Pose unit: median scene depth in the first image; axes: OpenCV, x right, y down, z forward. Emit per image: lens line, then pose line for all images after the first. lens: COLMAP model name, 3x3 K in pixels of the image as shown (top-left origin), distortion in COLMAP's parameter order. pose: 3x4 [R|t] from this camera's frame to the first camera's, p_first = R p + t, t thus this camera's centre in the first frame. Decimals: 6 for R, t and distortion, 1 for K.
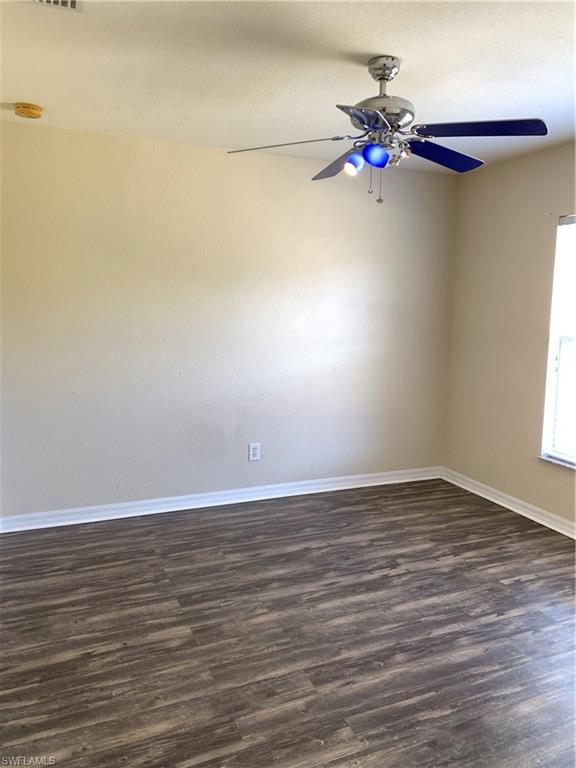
lens RADIAL K [[592.3, 0, 285.6], [0, 592.3, 383.7], [0, 0, 1]] dist [0.033386, -0.027410]
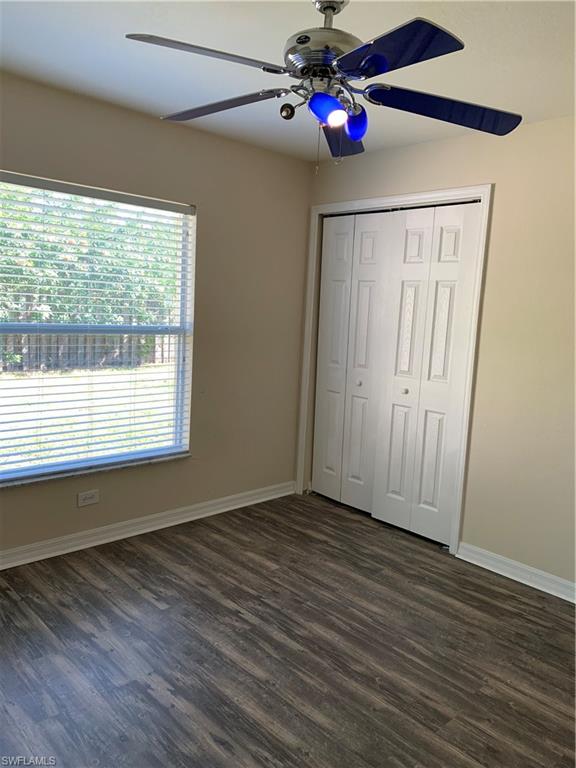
lens RADIAL K [[592.3, 0, 284.4], [0, 592.3, 385.0], [0, 0, 1]] dist [0.033386, -0.027410]
pose [[-0.359096, -0.161632, 0.919198, -0.529732], [0.067059, 0.977876, 0.198147, -0.180872], [-0.930889, 0.132794, -0.340312, 1.231898]]
